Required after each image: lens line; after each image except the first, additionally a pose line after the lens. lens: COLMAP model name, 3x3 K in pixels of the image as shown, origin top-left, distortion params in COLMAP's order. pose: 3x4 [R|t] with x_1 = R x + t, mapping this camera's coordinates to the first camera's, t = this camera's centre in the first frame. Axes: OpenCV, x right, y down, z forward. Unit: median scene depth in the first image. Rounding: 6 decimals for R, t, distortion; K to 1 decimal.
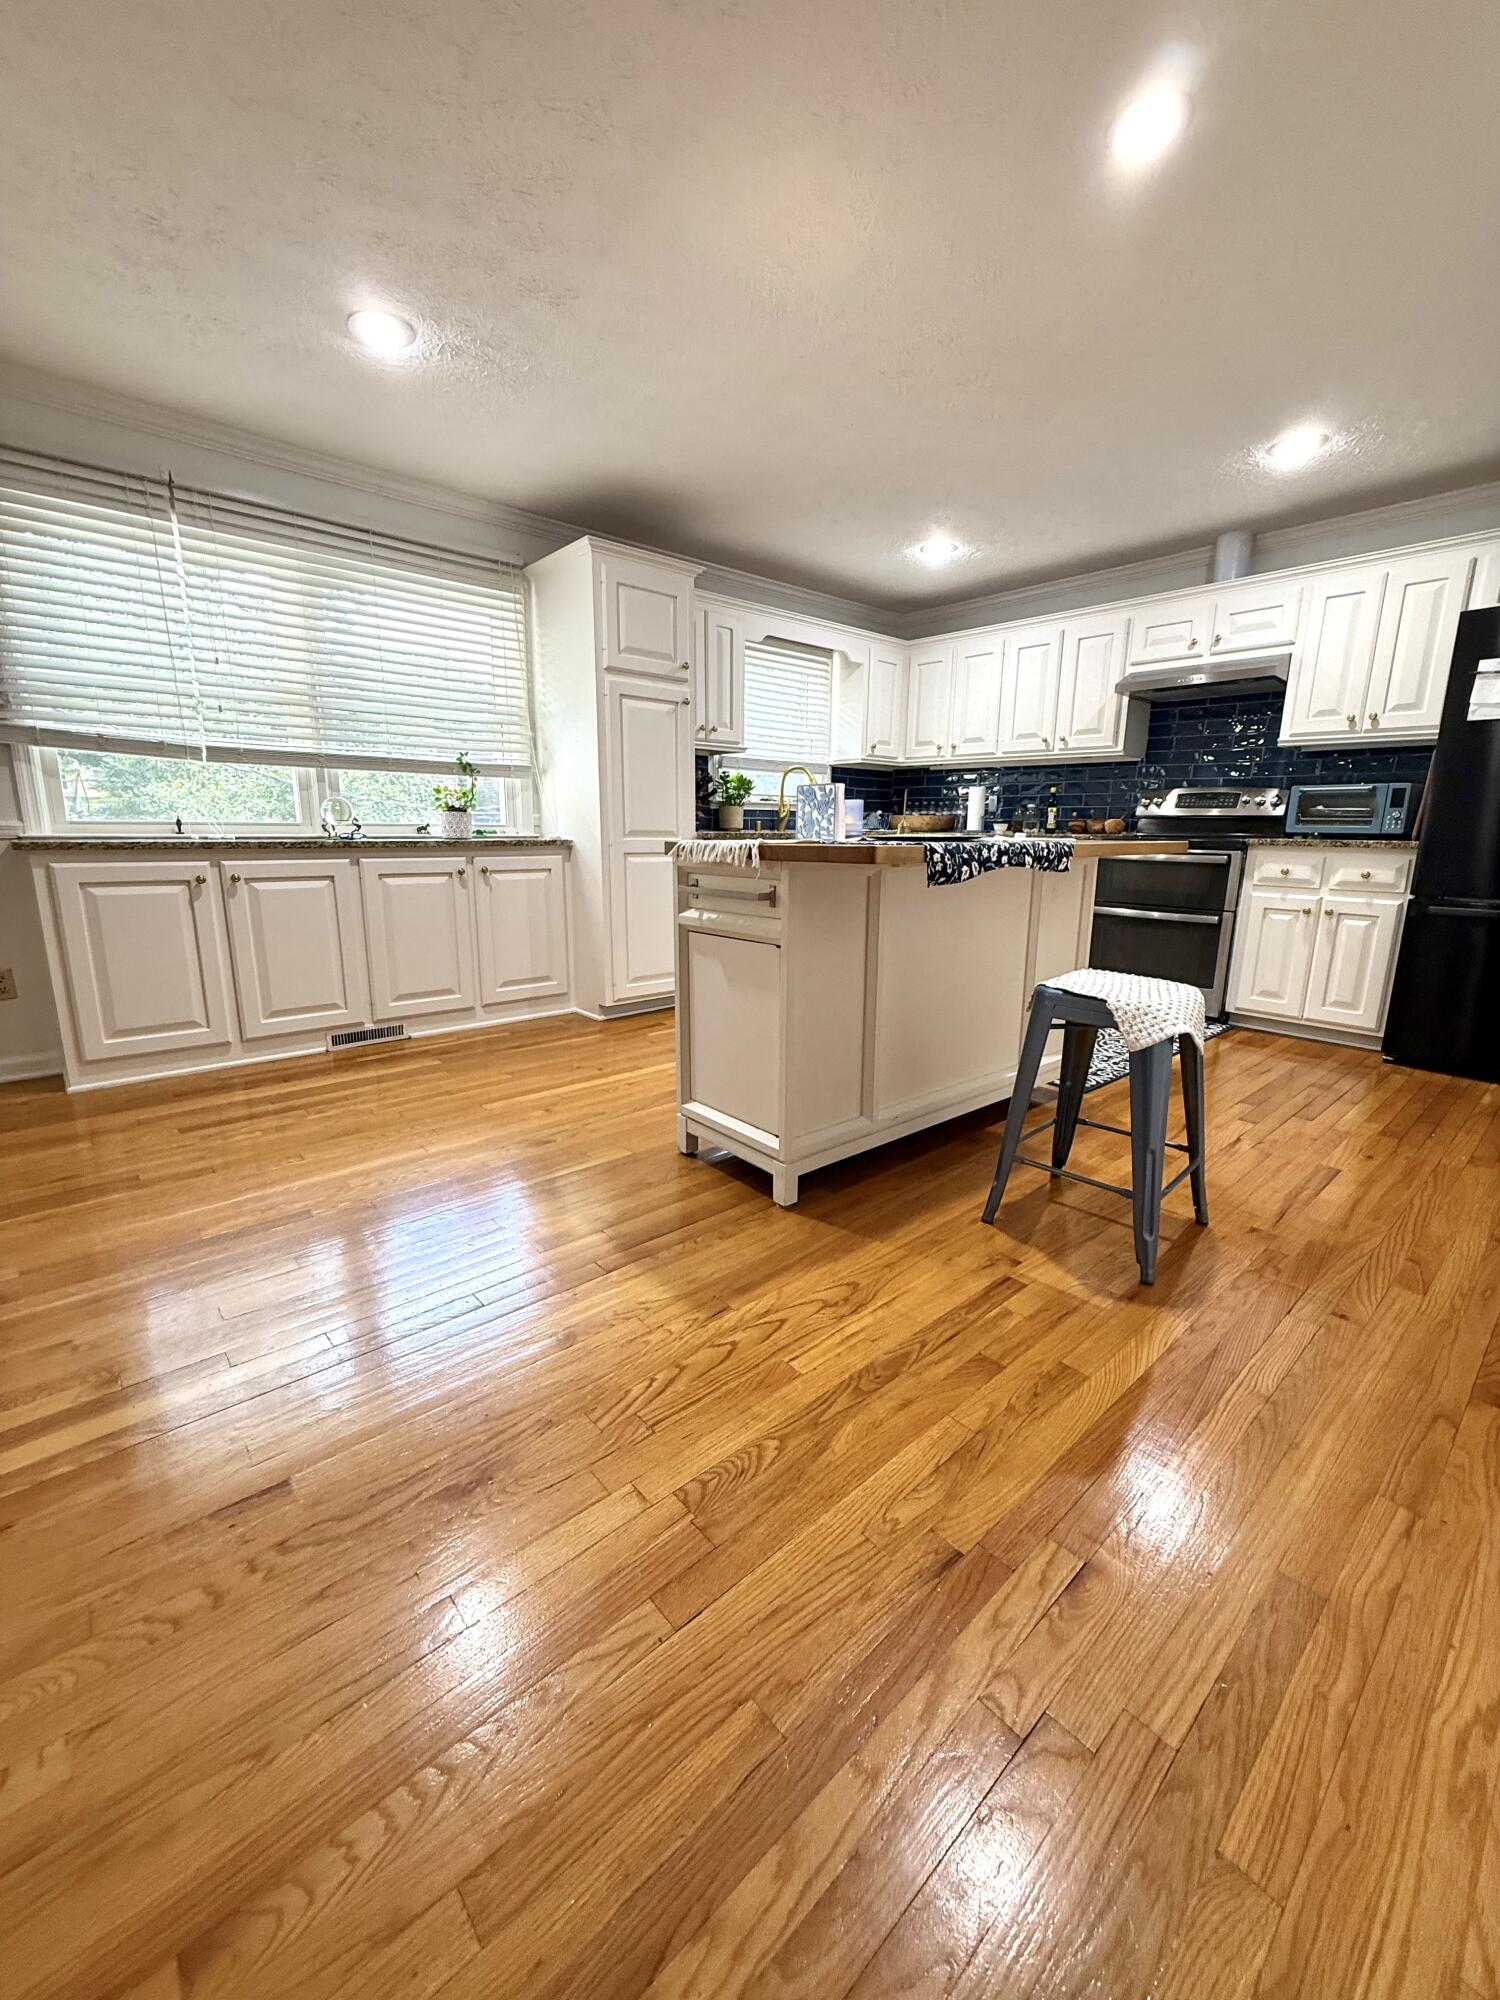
lens RADIAL K [[798.5, 0, 752.7], [0, 798.5, 997.3], [0, 0, 1]] dist [0.001958, 0.001198]
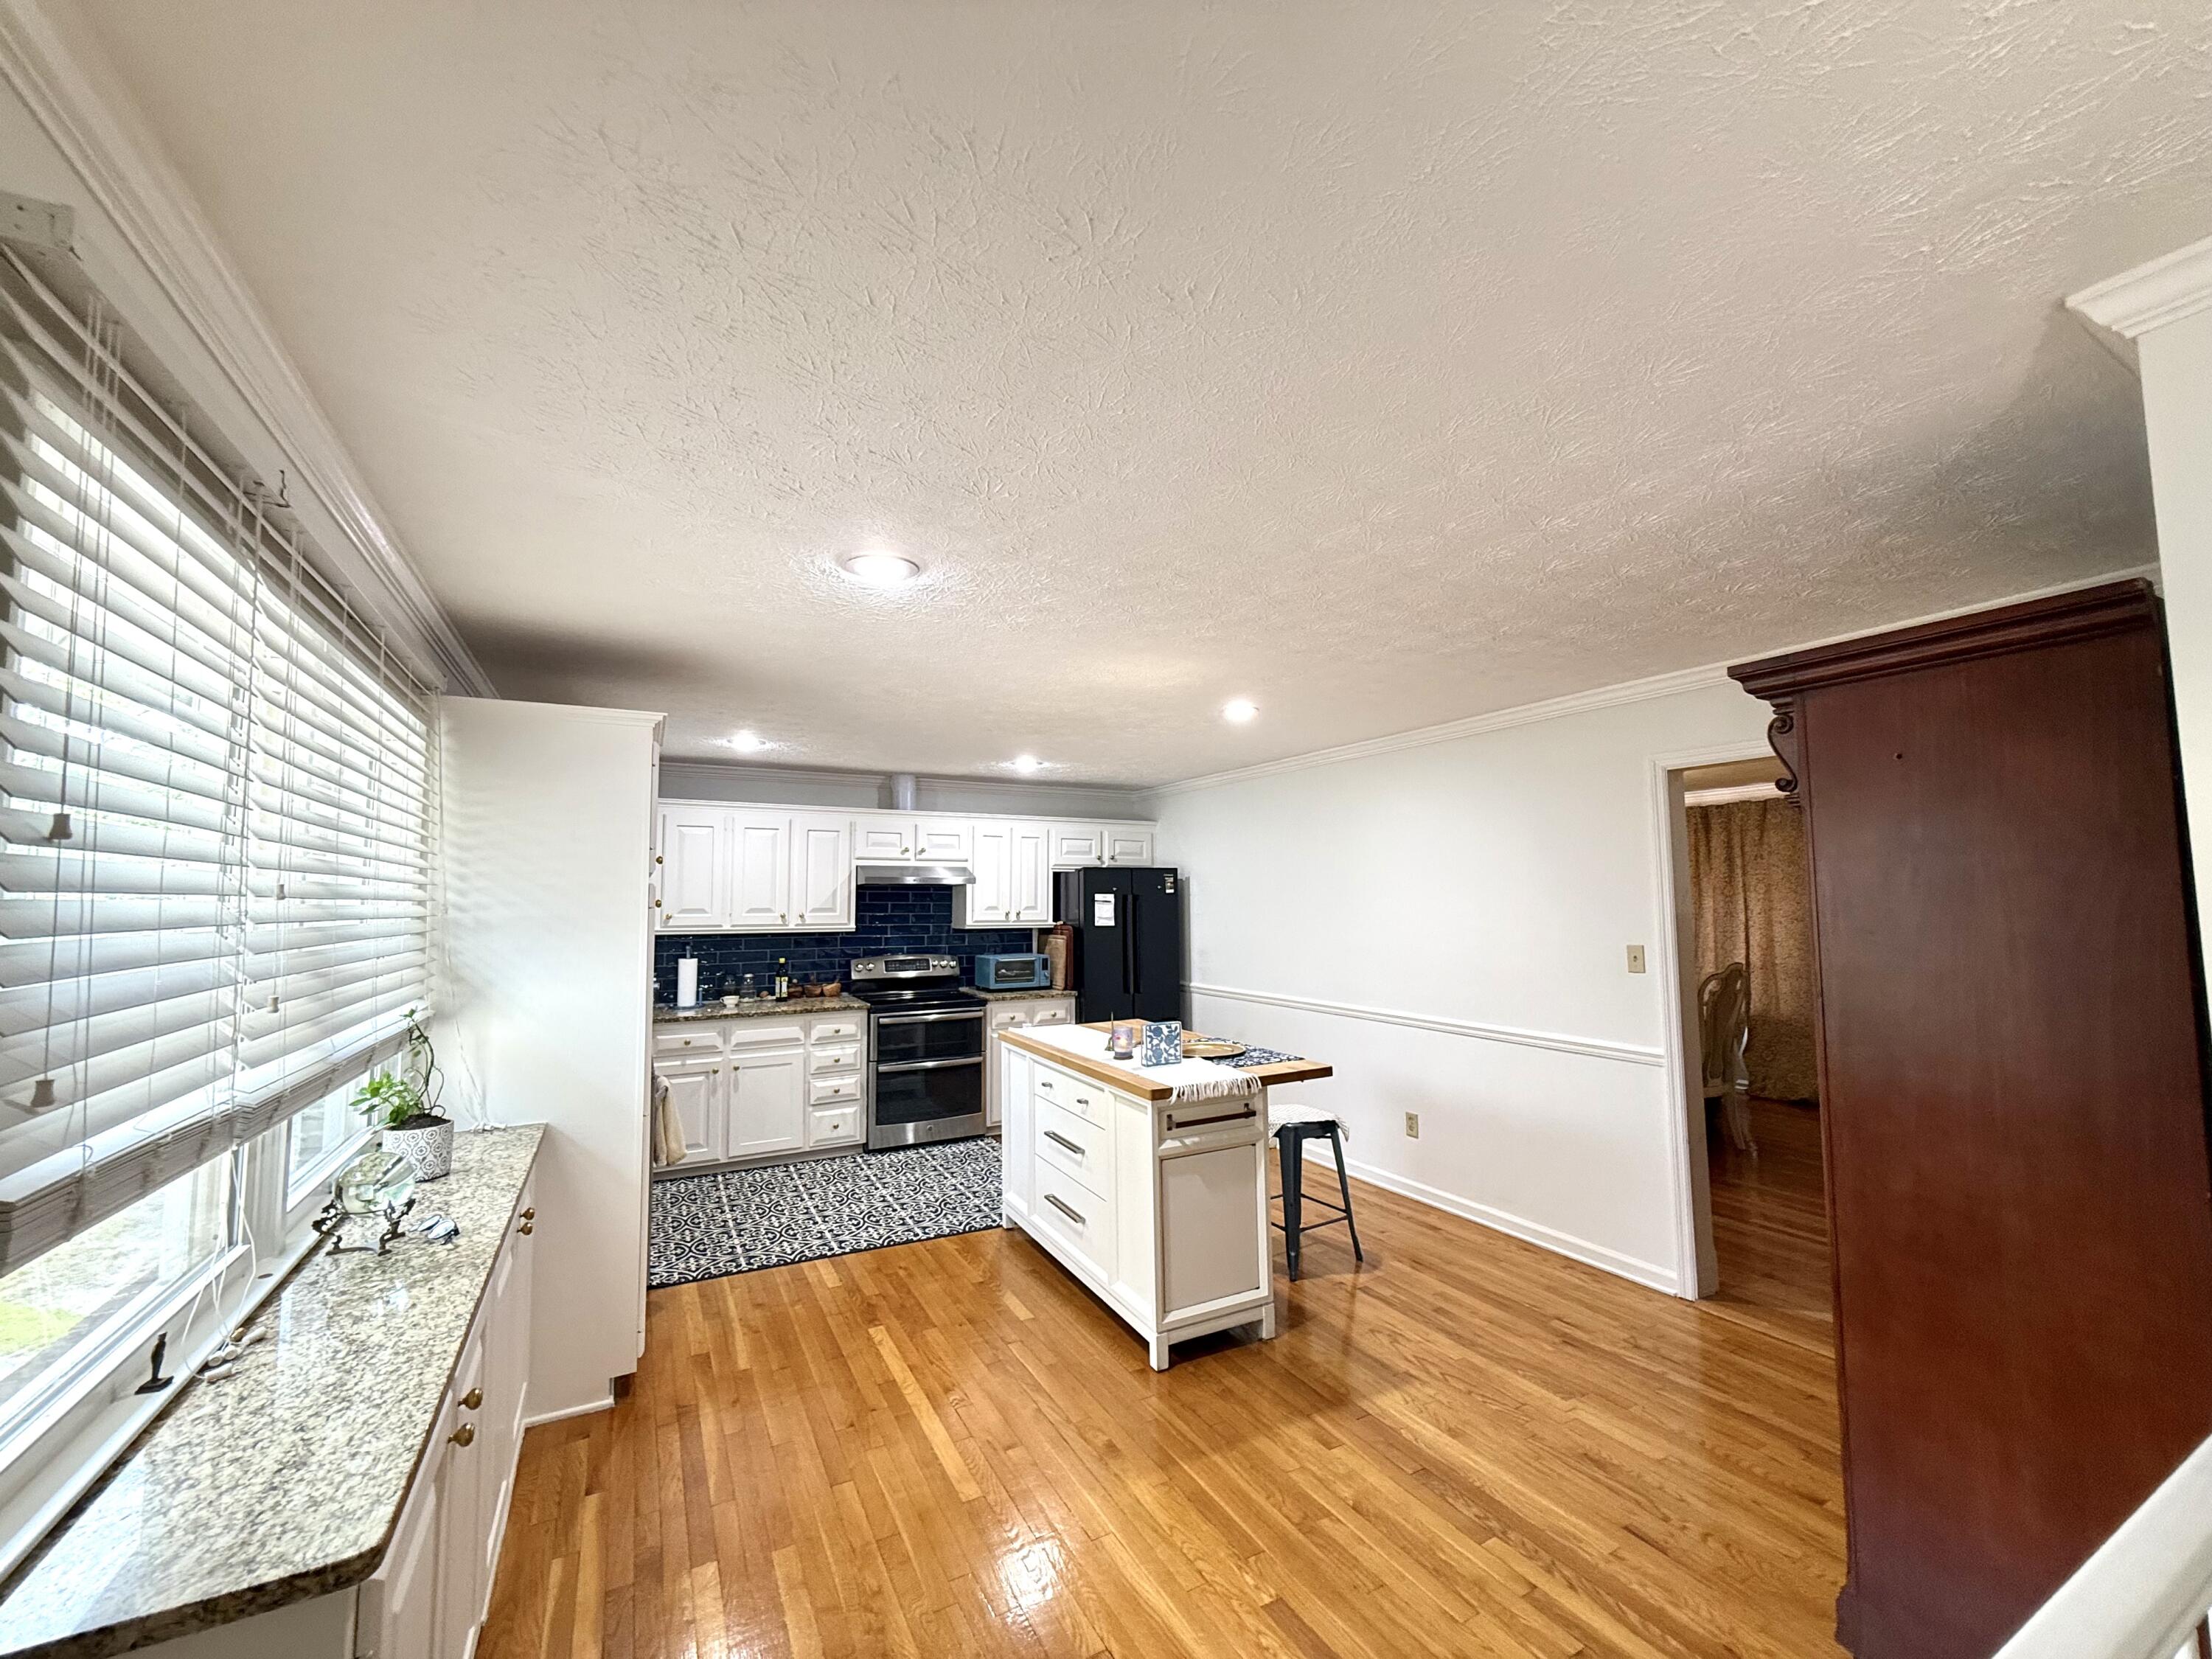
lens RADIAL K [[883.2, 0, 1109.7], [0, 883.2, 833.6], [0, 0, 1]] dist [0.001958, 0.001198]
pose [[0.227226, 0.061245, 0.971914, -0.917712], [0.217270, 0.969676, -0.111900, -0.276258], [-0.949295, 0.236595, 0.207029, 0.441903]]
